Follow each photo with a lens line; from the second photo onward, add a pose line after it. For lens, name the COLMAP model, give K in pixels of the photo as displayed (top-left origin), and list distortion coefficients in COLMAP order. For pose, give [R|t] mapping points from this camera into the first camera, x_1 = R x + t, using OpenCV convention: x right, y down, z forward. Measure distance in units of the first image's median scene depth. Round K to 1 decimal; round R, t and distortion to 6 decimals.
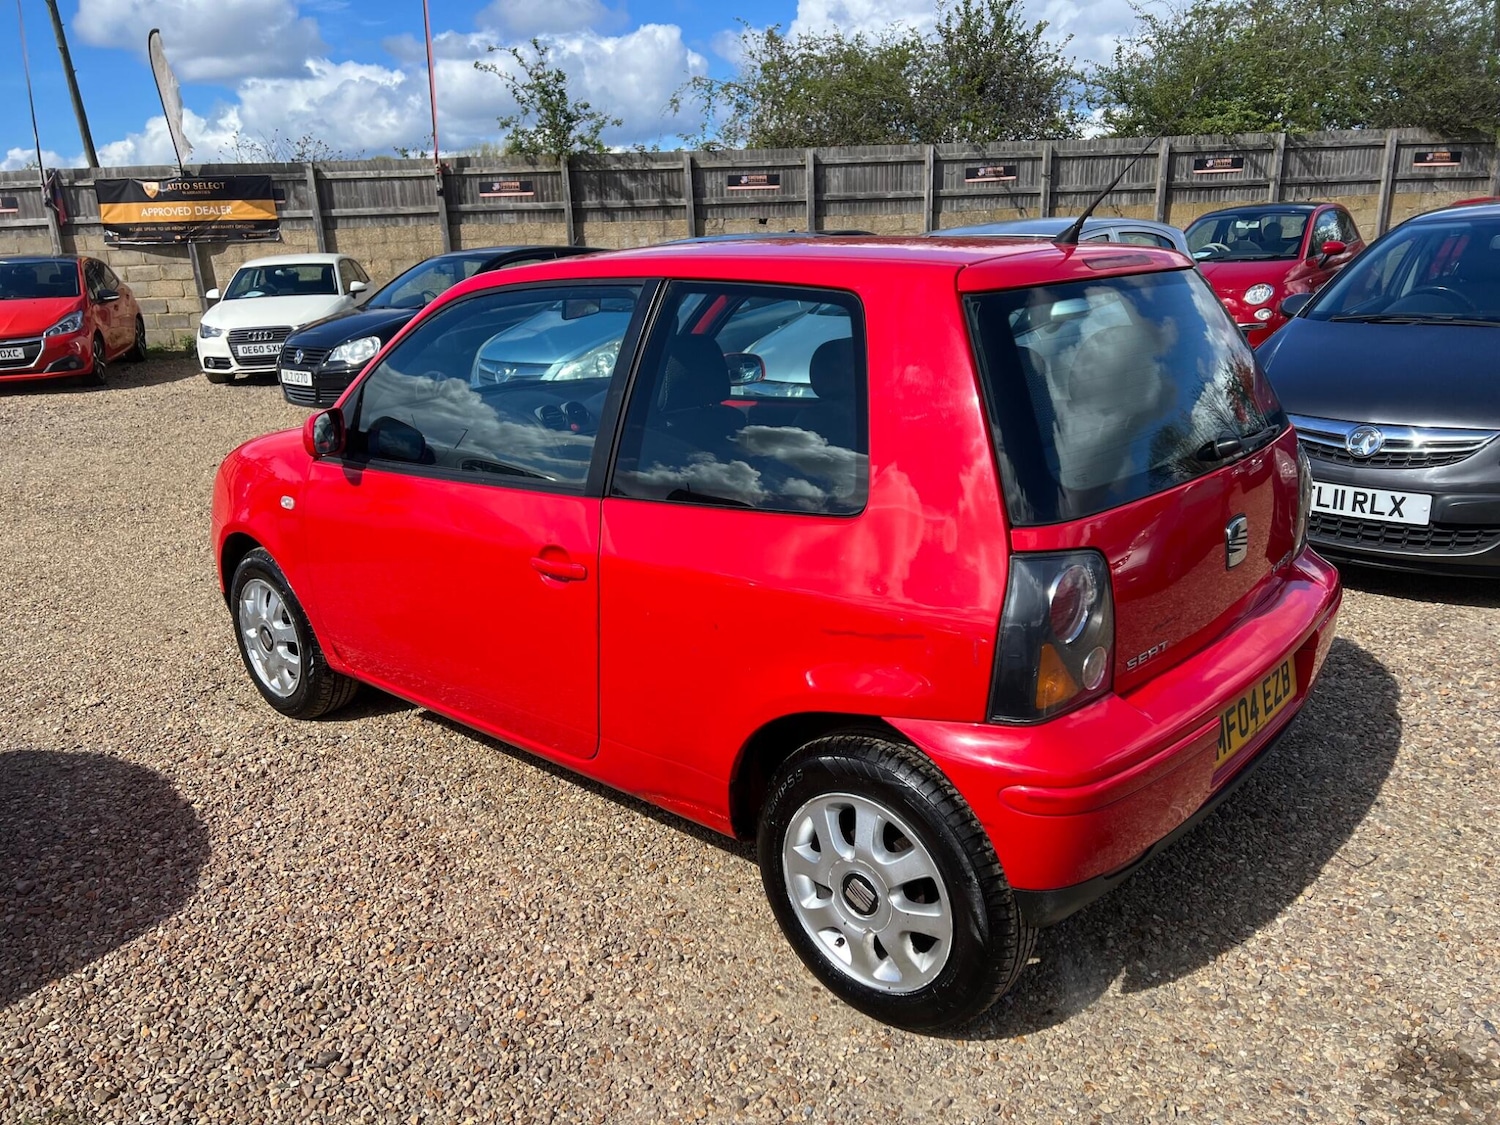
lens RADIAL K [[1107.7, 0, 748.6], [0, 1107.7, 563.8], [0, 0, 1]] dist [0.062658, -0.064898]
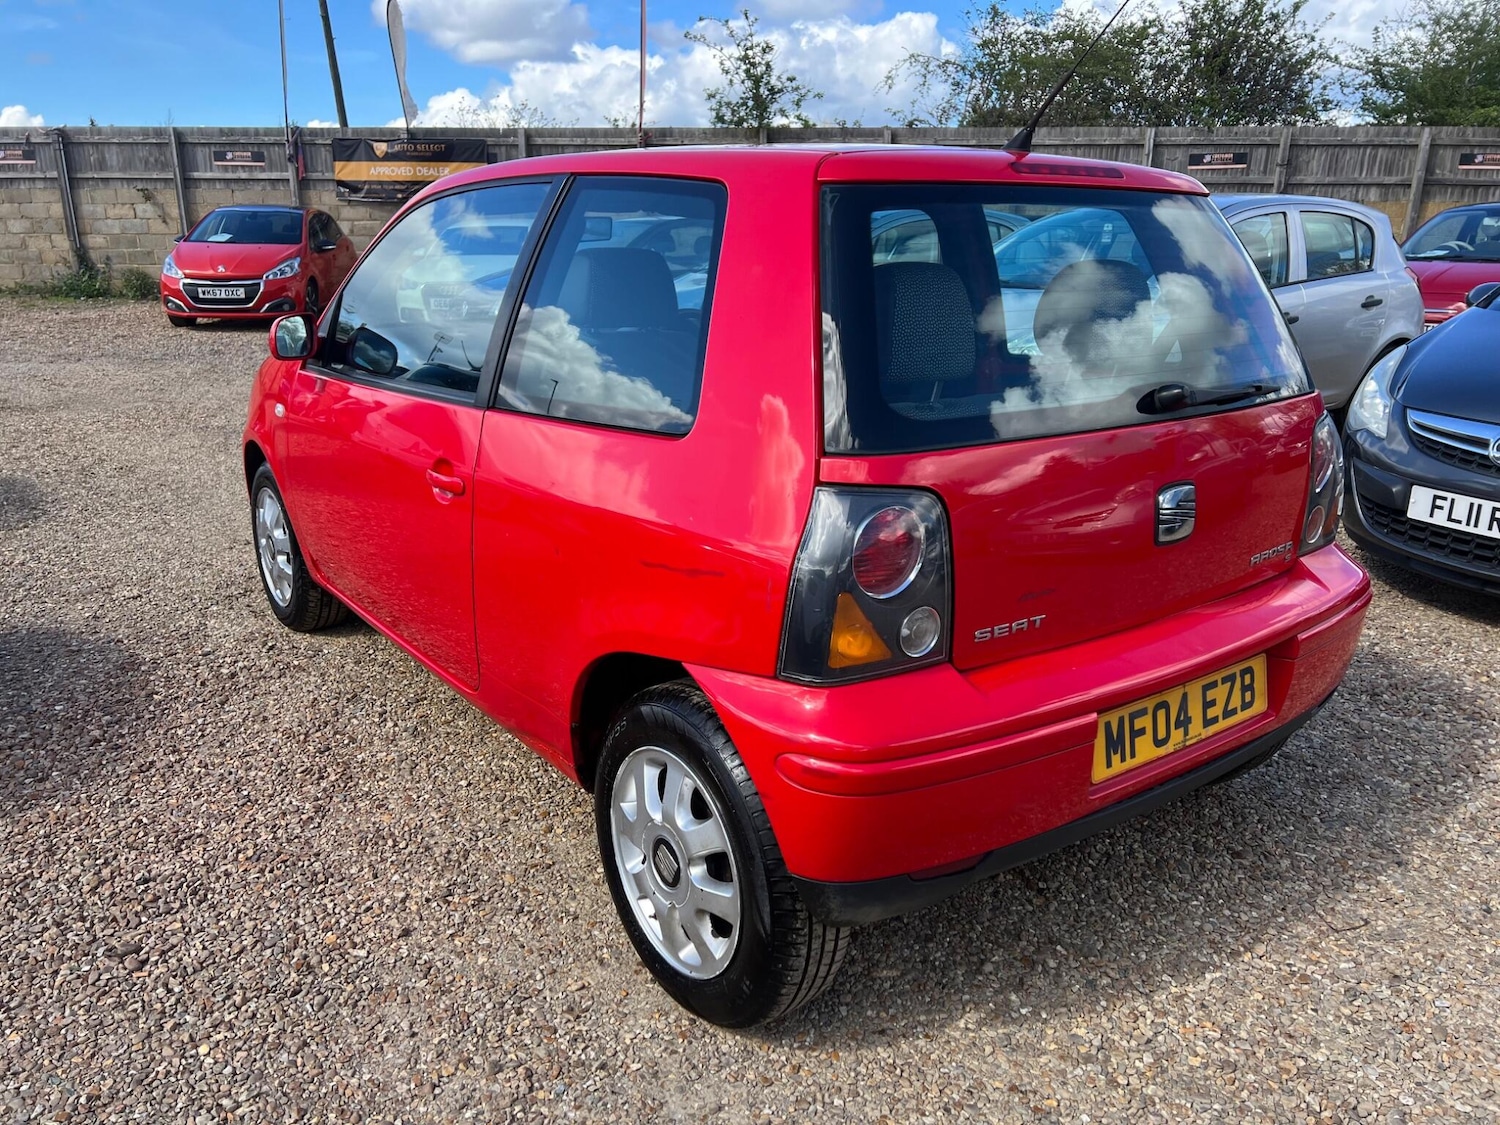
lens RADIAL K [[1107.7, 0, 751.8], [0, 1107.7, 565.8], [0, 0, 1]] dist [0.062658, -0.064898]
pose [[0.978674, 0.099389, -0.179773, 0.219913], [-0.097708, 0.995049, 0.018202, 0.027211], [0.180692, -0.000249, 0.983540, 0.099539]]
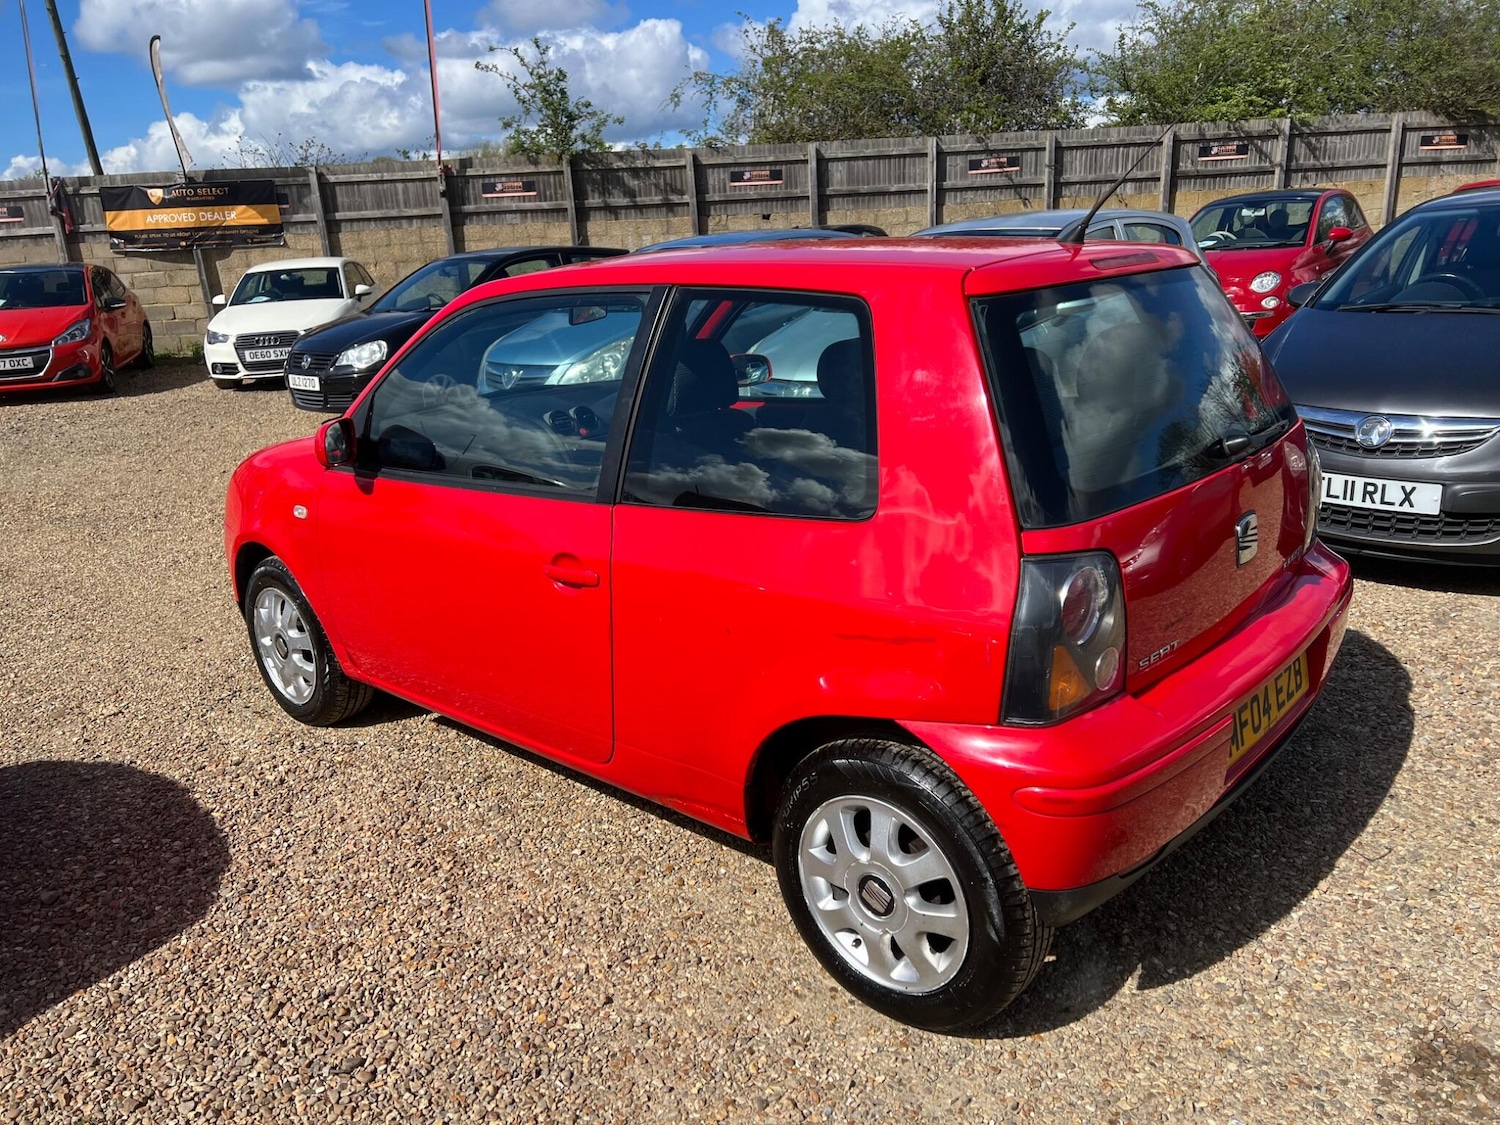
lens RADIAL K [[1107.7, 0, 748.4], [0, 1107.7, 566.0], [0, 0, 1]] dist [0.062658, -0.064898]
pose [[0.999852, -0.015476, -0.007530, -0.002331], [0.015525, 0.999859, 0.006433, -0.006931], [0.007429, -0.006549, 0.999951, -0.004249]]
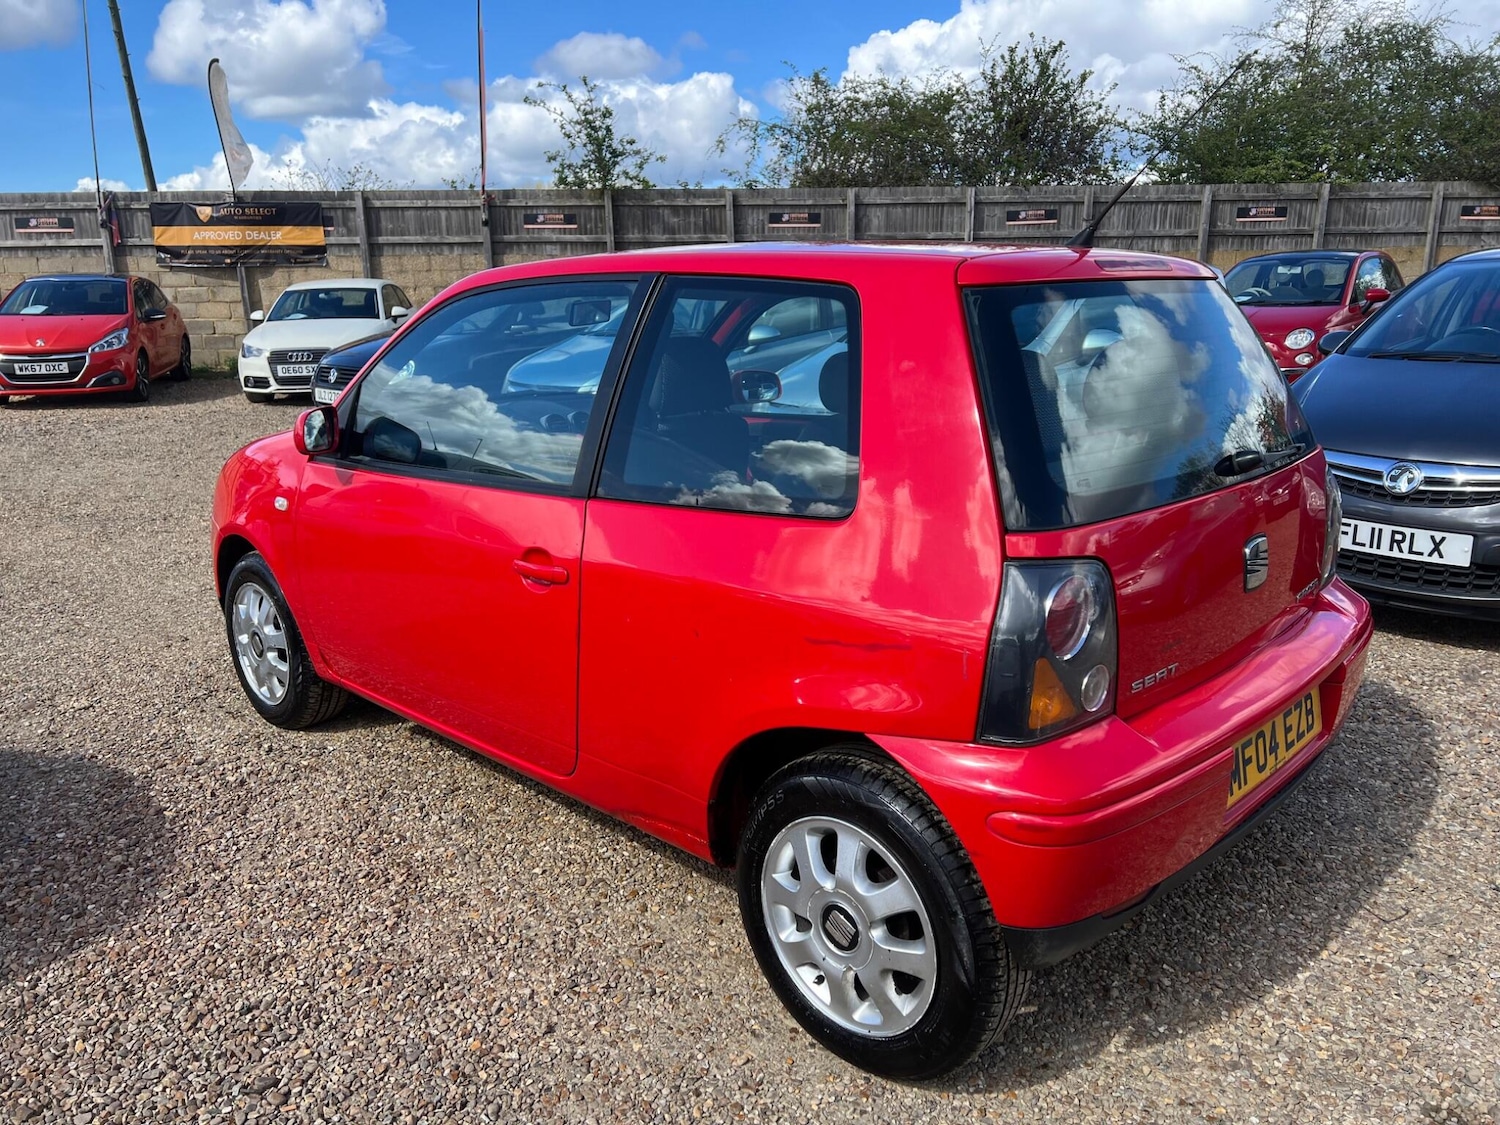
lens RADIAL K [[1107.7, 0, 757.9], [0, 1107.7, 551.9], [0, 0, 1]] dist [0.062658, -0.064898]
pose [[0.999225, 0.029676, -0.025842, 0.033629], [-0.030819, 0.998510, -0.045031, 0.020592], [0.024467, 0.045793, 0.998651, 0.041070]]
